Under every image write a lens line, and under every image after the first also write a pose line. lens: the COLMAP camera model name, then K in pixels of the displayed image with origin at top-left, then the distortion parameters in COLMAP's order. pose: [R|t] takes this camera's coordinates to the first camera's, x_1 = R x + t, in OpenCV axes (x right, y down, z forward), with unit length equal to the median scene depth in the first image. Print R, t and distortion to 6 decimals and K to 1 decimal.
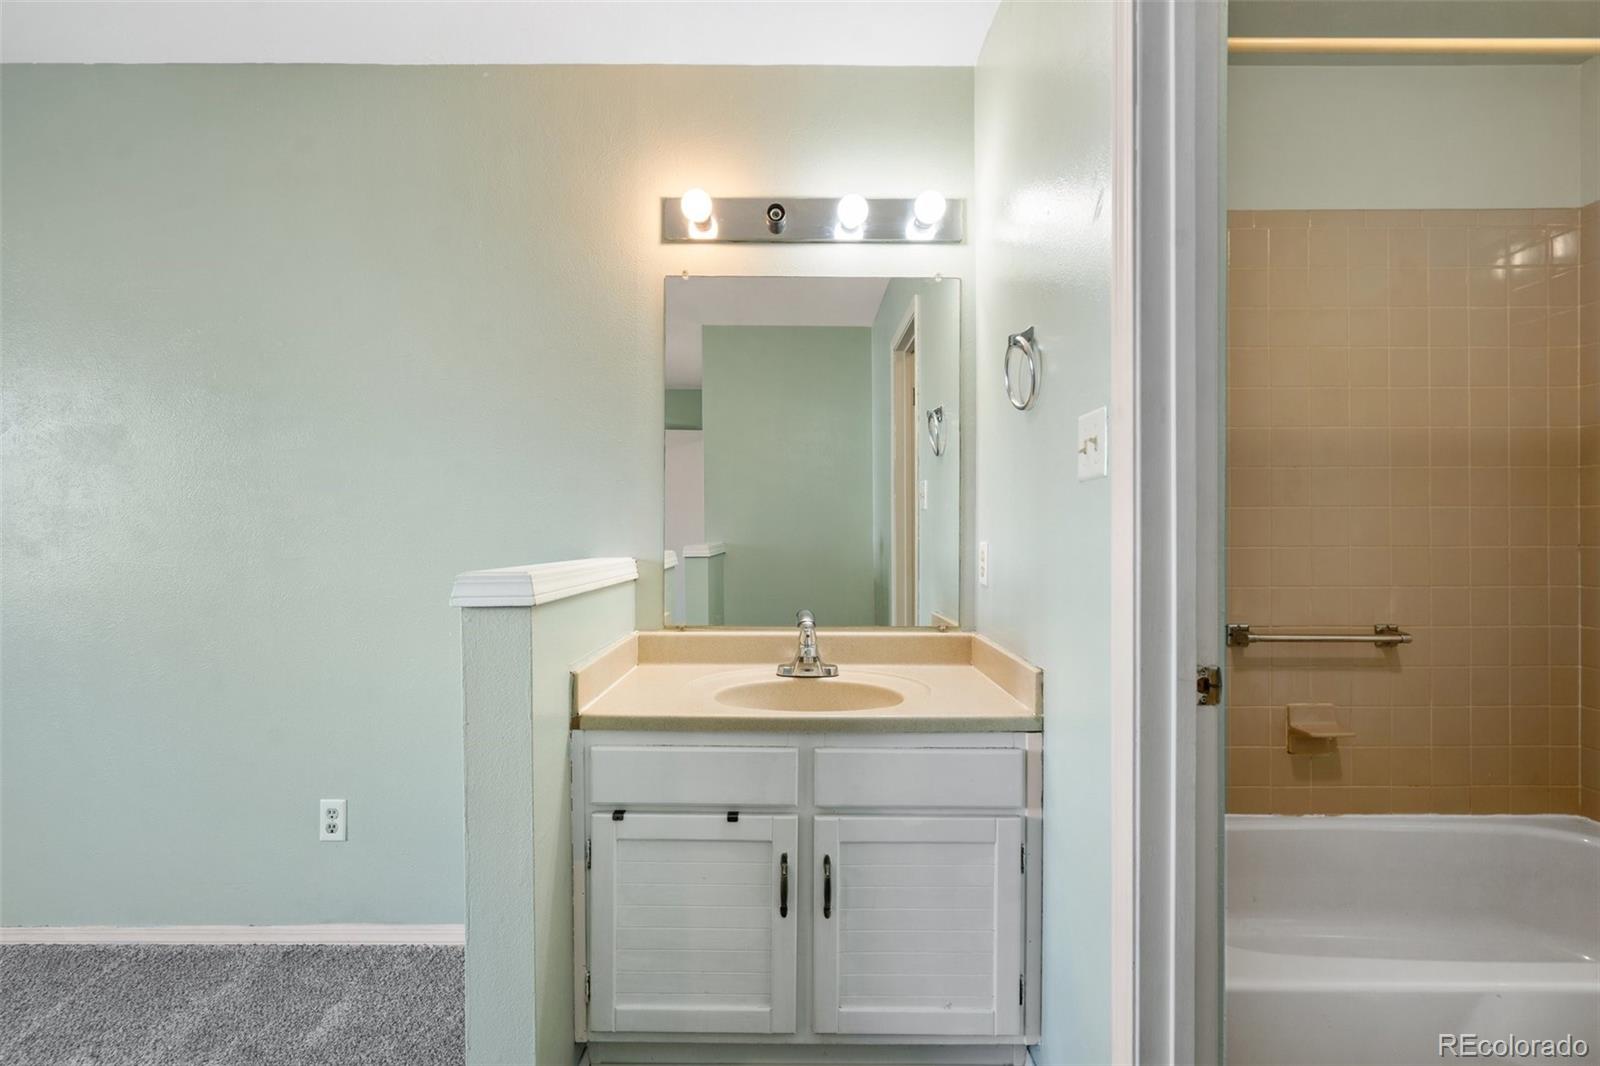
lens RADIAL K [[738.1, 0, 790.9], [0, 738.1, 535.8], [0, 0, 1]] dist [-0.004114, 0.001530]
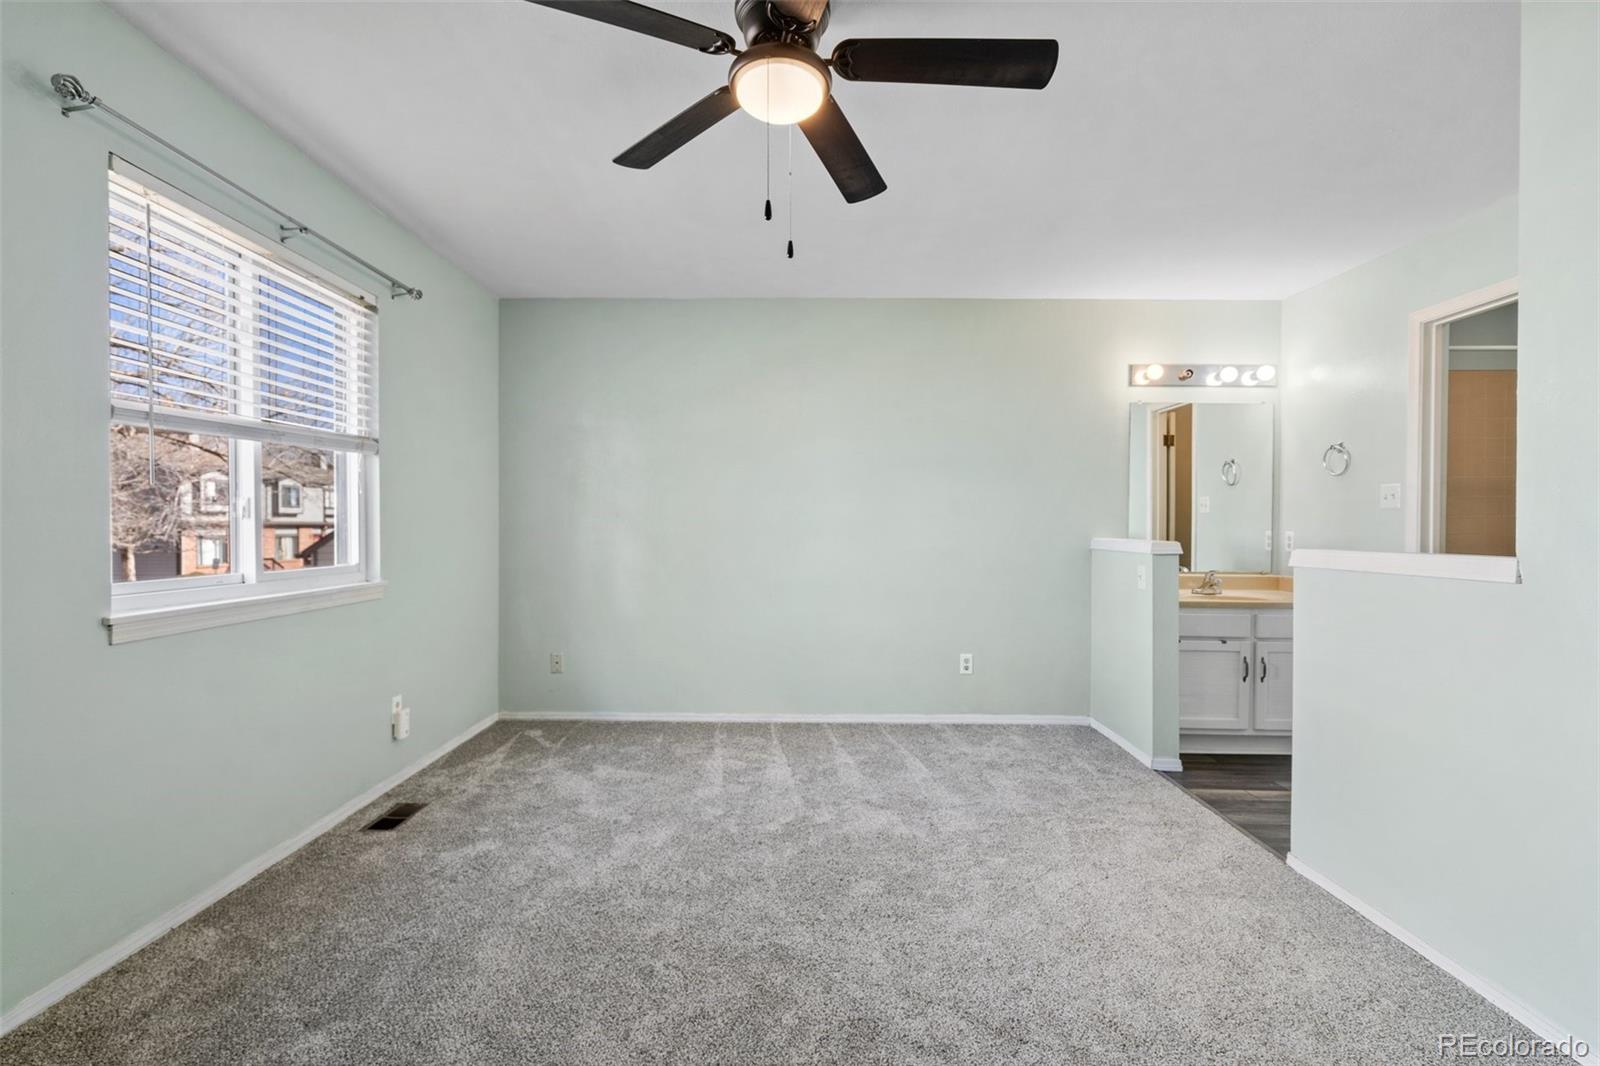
lens RADIAL K [[738.1, 0, 804.2], [0, 738.1, 535.1], [0, 0, 1]] dist [-0.004114, 0.001530]
pose [[0.999971, 0.007224, -0.002347, -1.460304], [-0.007197, 0.999910, 0.011349, 0.005054], [0.002429, -0.011332, 0.999933, -1.448606]]
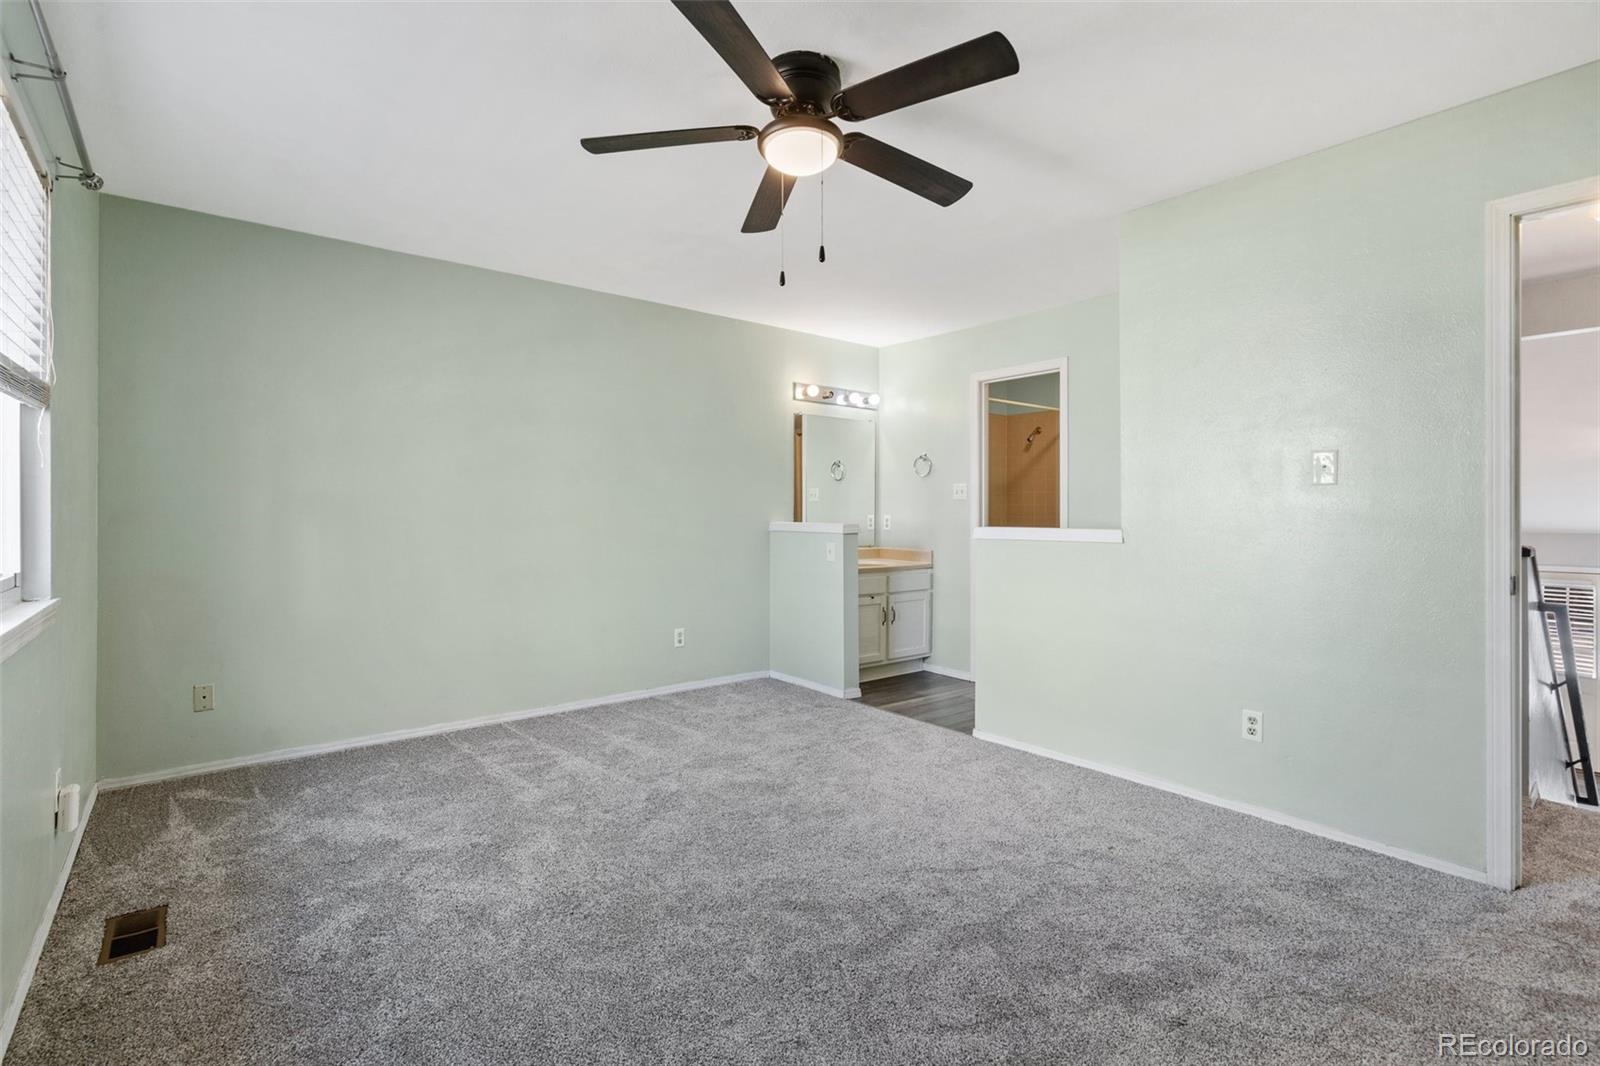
lens RADIAL K [[738.1, 0, 792.5], [0, 738.1, 516.5], [0, 0, 1]] dist [-0.004114, 0.001530]
pose [[0.772506, -0.000487, 0.635007, -2.448423], [-0.003097, 0.999985, 0.004534, -0.000788], [-0.634999, -0.005469, 0.772493, -1.336067]]
